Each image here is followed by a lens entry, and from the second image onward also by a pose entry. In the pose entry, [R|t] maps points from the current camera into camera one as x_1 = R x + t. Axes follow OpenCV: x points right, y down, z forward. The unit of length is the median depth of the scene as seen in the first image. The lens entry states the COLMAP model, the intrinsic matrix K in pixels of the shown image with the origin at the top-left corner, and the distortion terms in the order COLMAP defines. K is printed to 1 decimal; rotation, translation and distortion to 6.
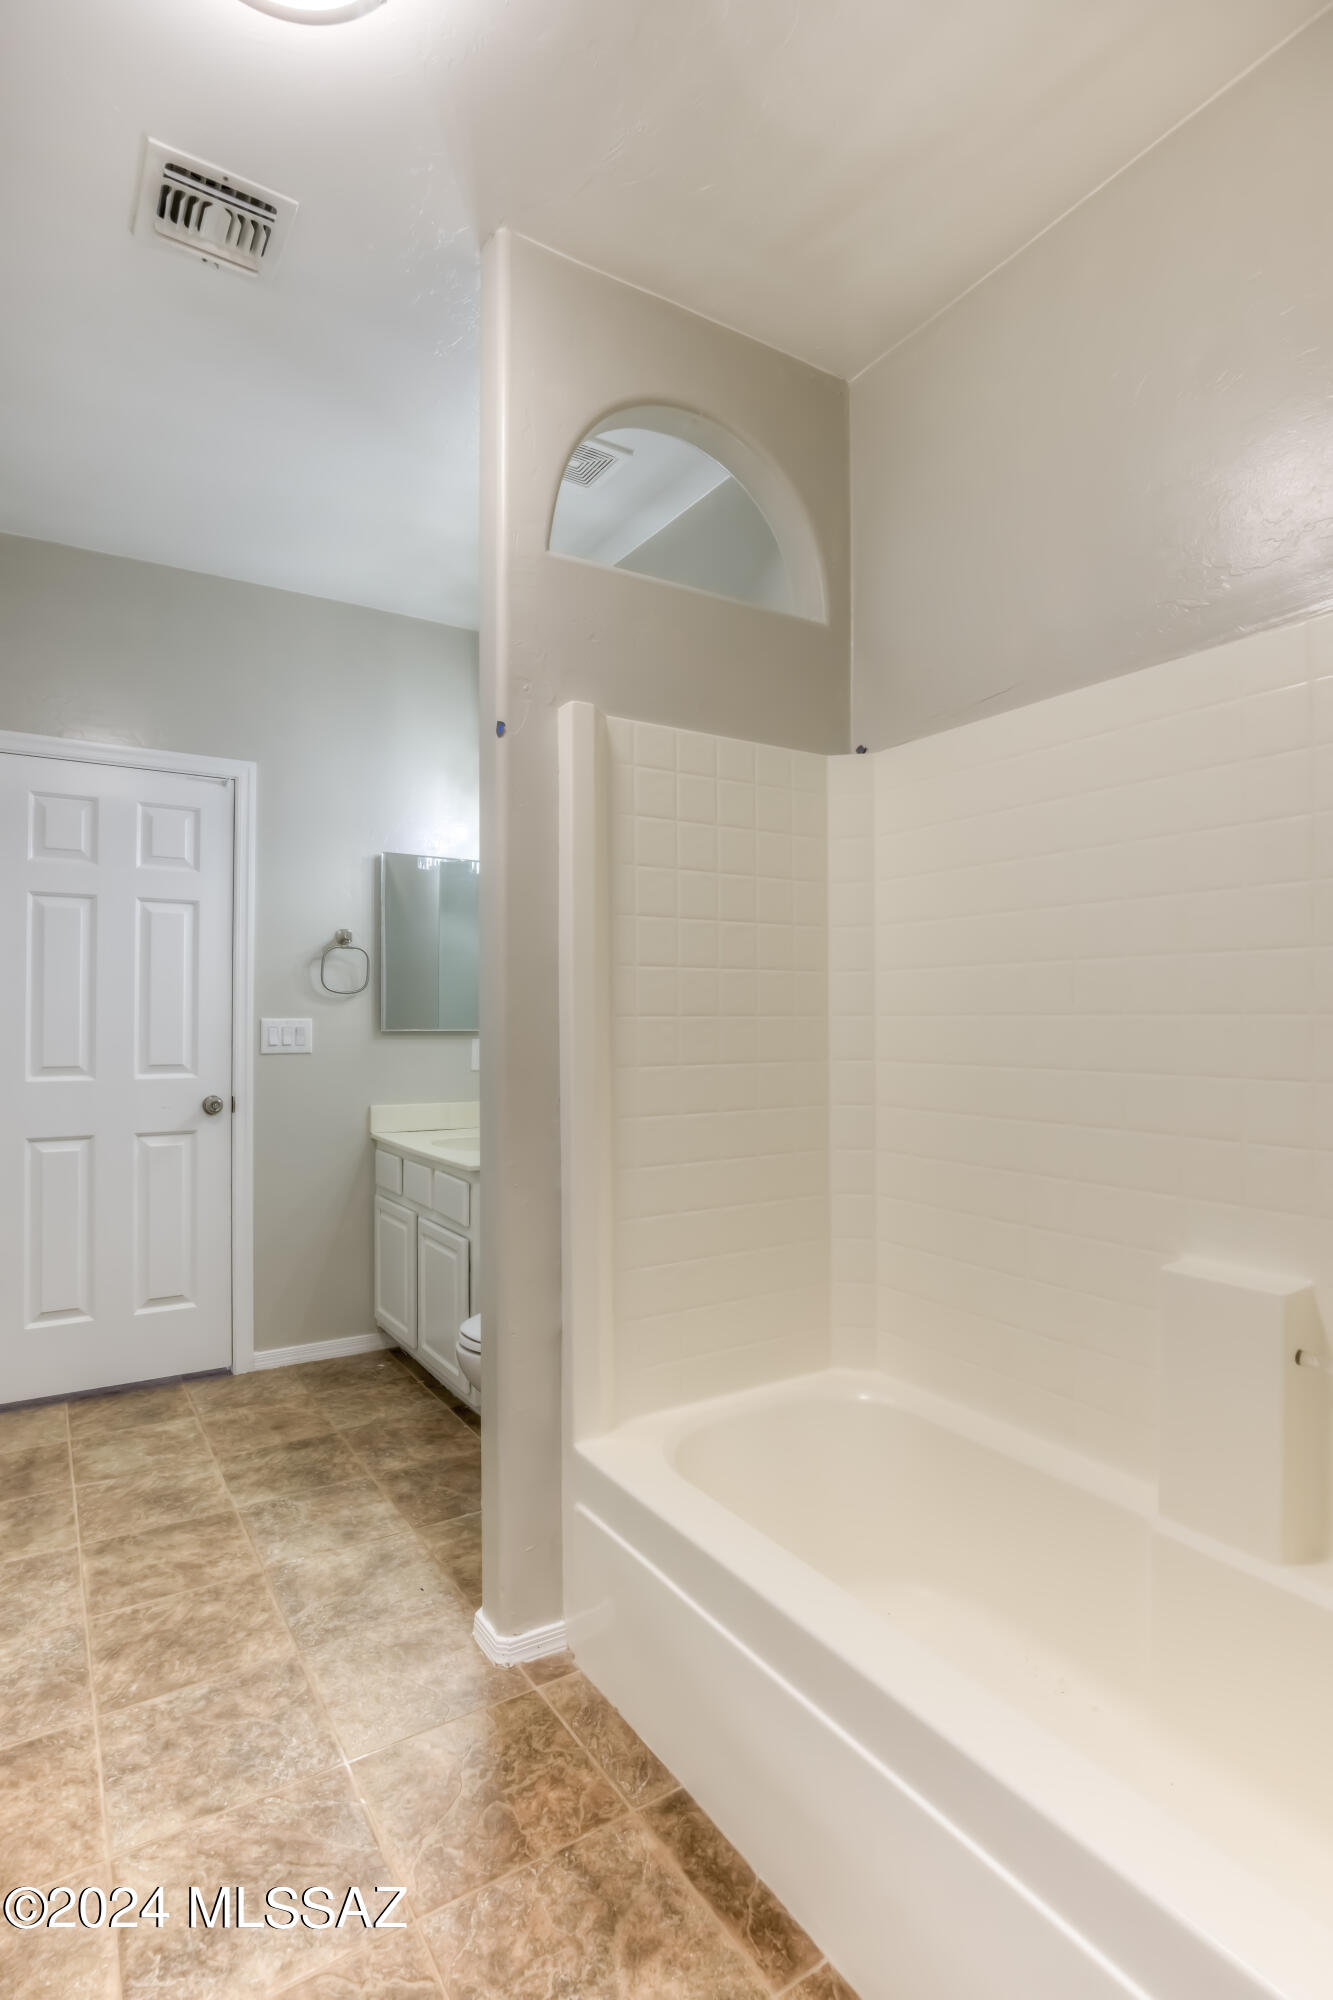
lens RADIAL K [[989.0, 0, 666.5], [0, 989.0, 1000.0], [0, 0, 1]] dist [-0.040944, 0.014125]
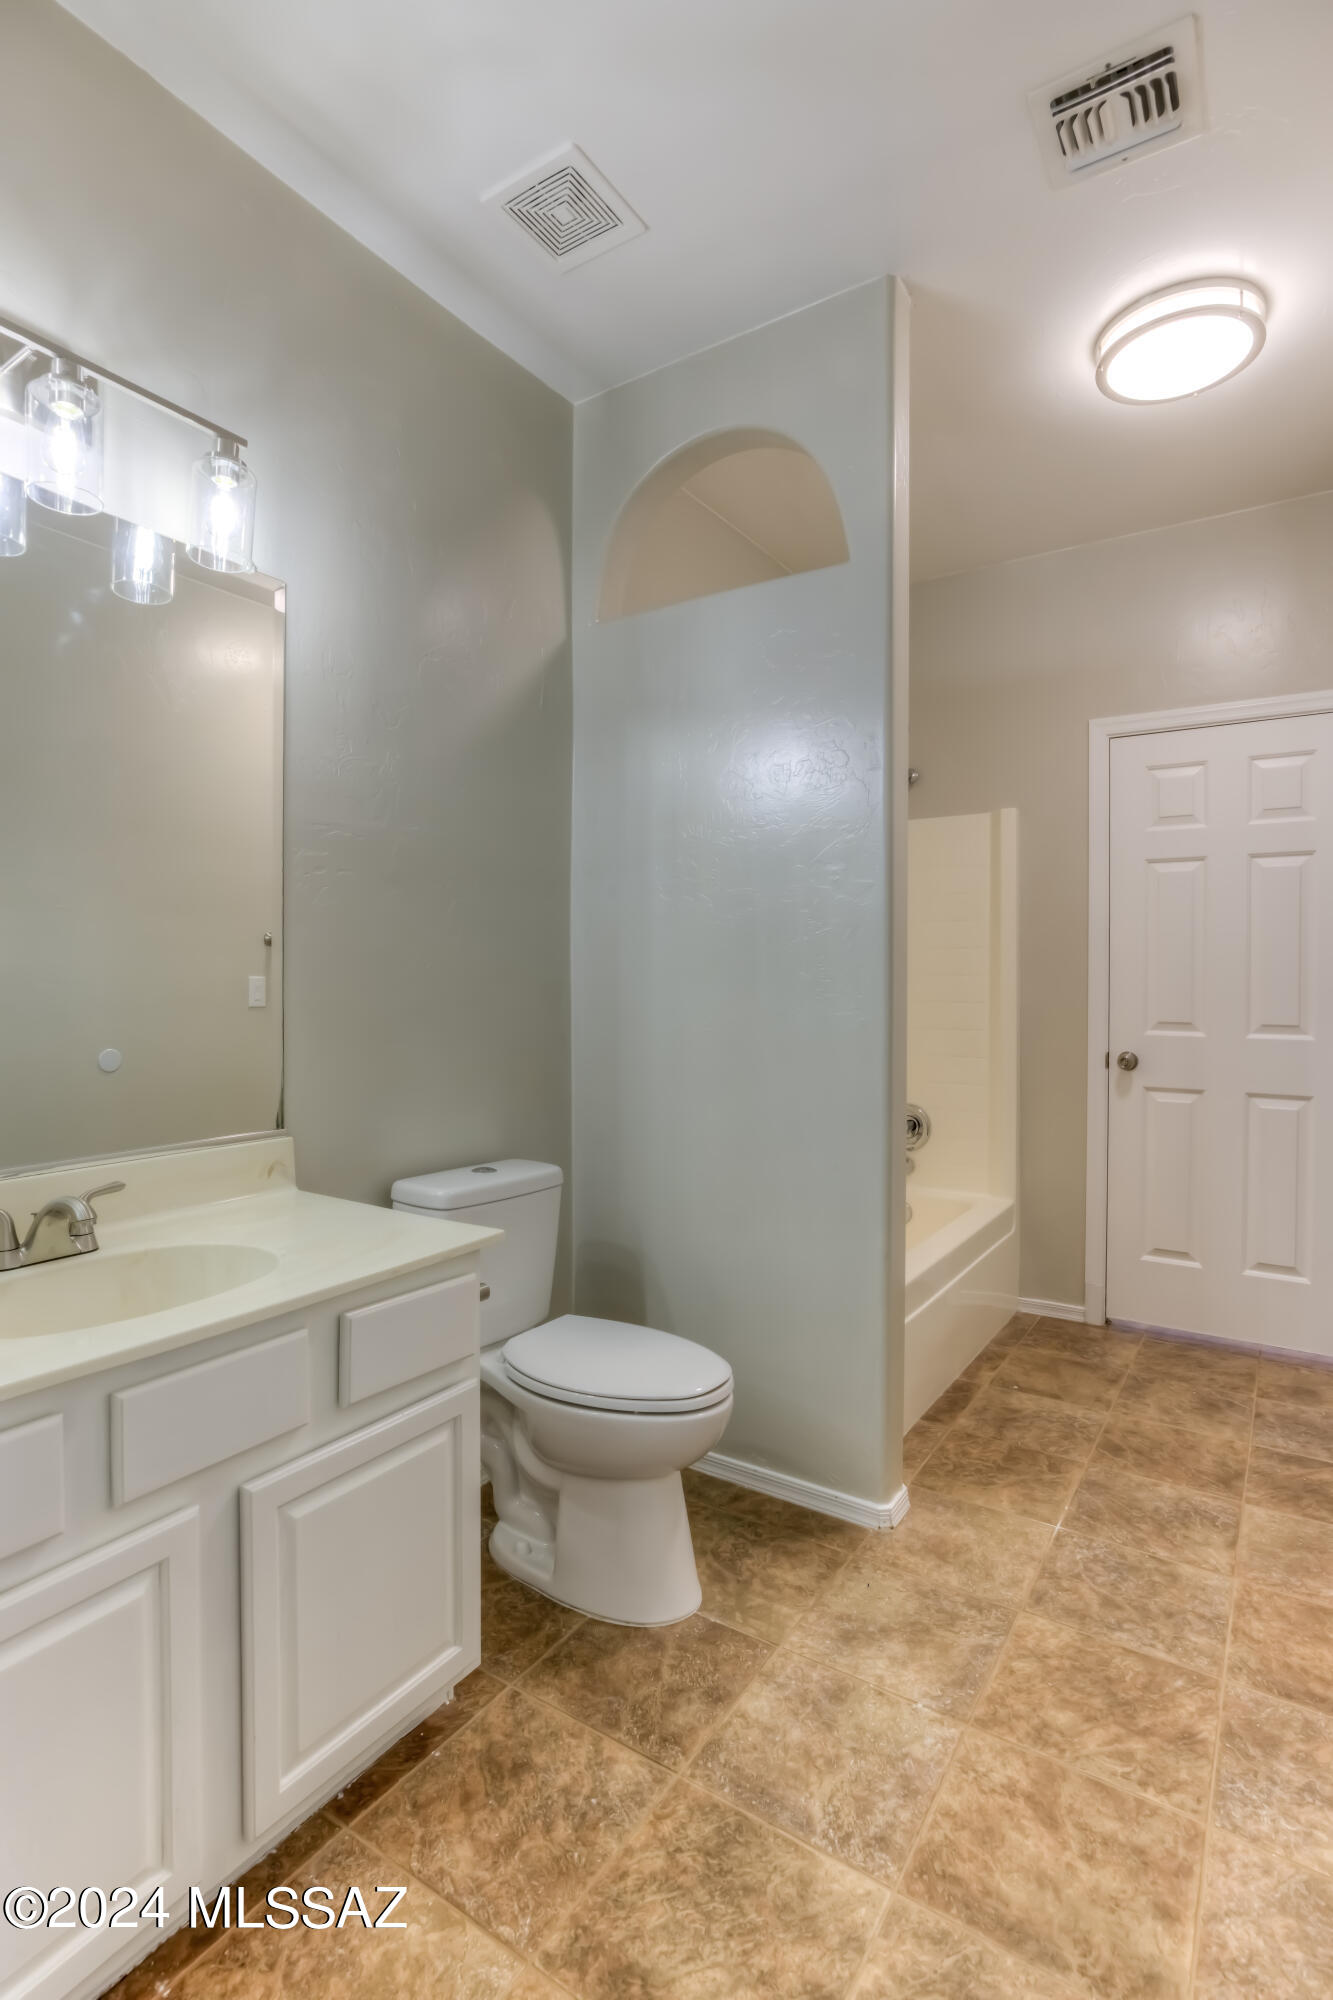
lens RADIAL K [[987.1, 0, 666.5], [0, 987.1, 1000.0], [0, 0, 1]] dist [-0.031127, 0.015303]
pose [[-0.407490, -0.021828, 0.912949, -1.086161], [-0.027185, 0.999561, 0.011765, 0.042186], [-0.912805, -0.020025, -0.407904, 1.681122]]
